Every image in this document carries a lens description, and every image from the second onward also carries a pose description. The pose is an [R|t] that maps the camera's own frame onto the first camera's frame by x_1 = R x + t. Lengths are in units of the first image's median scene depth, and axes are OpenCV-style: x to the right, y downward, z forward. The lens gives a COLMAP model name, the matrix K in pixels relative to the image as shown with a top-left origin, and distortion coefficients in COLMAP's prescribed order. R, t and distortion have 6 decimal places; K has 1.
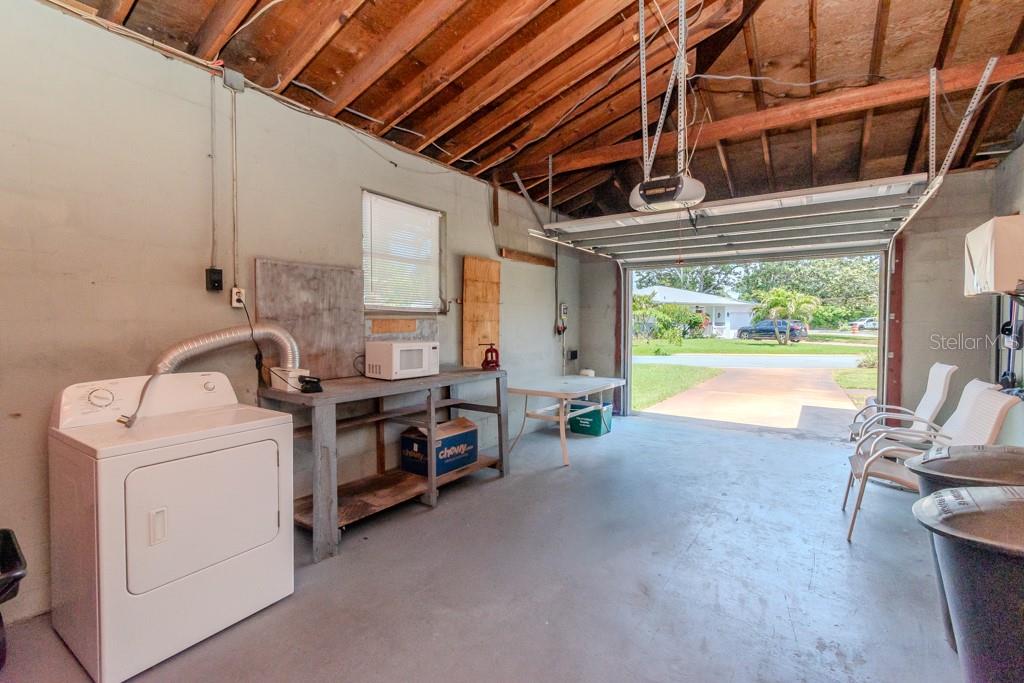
lens RADIAL K [[458.1, 0, 516.4], [0, 458.1, 339.1], [0, 0, 1]] dist [0.008865, -0.006260]
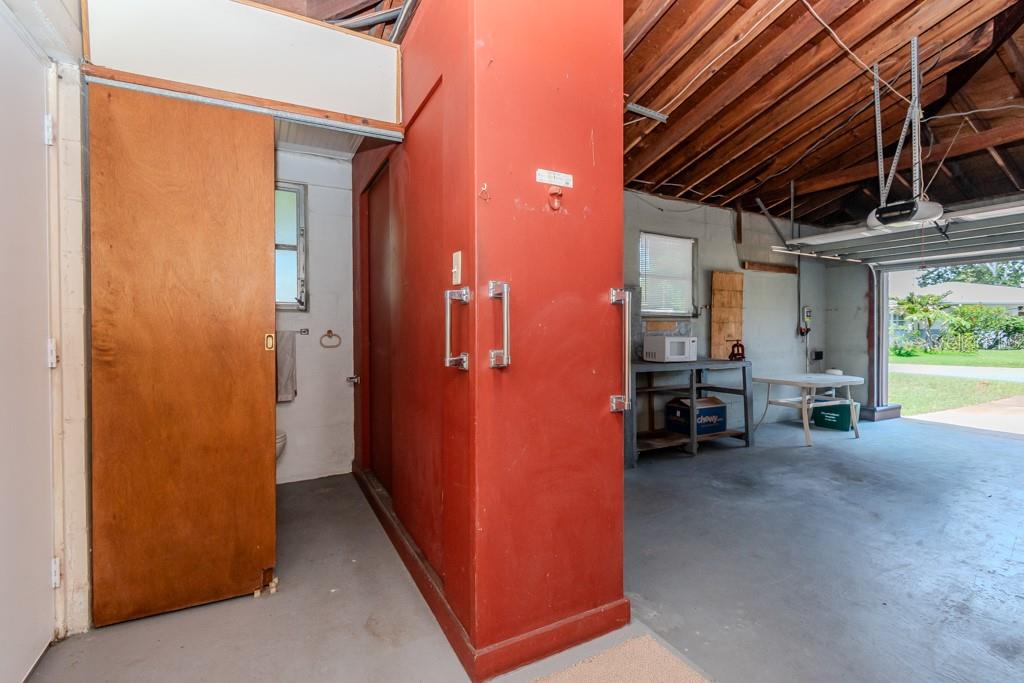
lens RADIAL K [[458.1, 0, 512.6], [0, 458.1, 333.8], [0, 0, 1]] dist [0.008865, -0.006260]
pose [[0.890496, -0.000089, -0.454990, -0.032949], [-0.013723, 0.999540, -0.027055, 0.036832], [0.454783, 0.030336, 0.890085, -0.411437]]
